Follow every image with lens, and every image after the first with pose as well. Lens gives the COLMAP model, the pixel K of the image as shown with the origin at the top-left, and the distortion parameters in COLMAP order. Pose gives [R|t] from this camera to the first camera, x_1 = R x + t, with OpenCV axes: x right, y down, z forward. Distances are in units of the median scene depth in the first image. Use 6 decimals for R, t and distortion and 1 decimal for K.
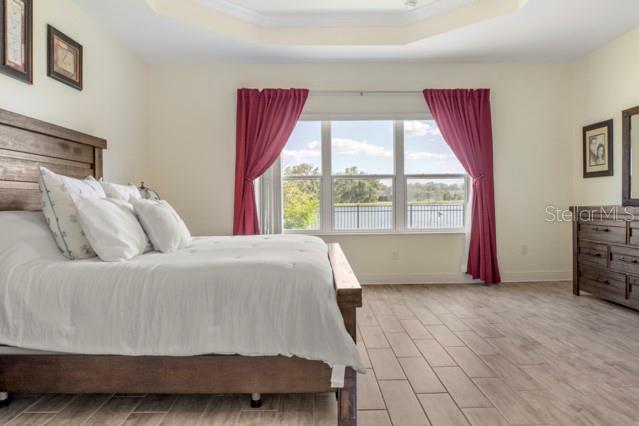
lens RADIAL K [[427.9, 0, 320.8], [0, 427.9, 201.1], [0, 0, 1]] dist [-0.026901, -0.000872]
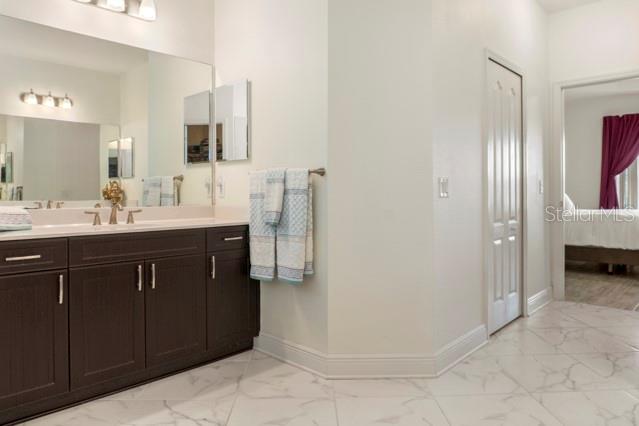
lens RADIAL K [[427.9, 0, 320.8], [0, 427.9, 201.1], [0, 0, 1]] dist [-0.026901, -0.000872]
pose [[0.711324, 0.013986, -0.702725, 0.154757], [-0.001073, 0.999822, 0.018813, 0.012518], [0.702864, -0.012628, 0.711212, -0.804685]]
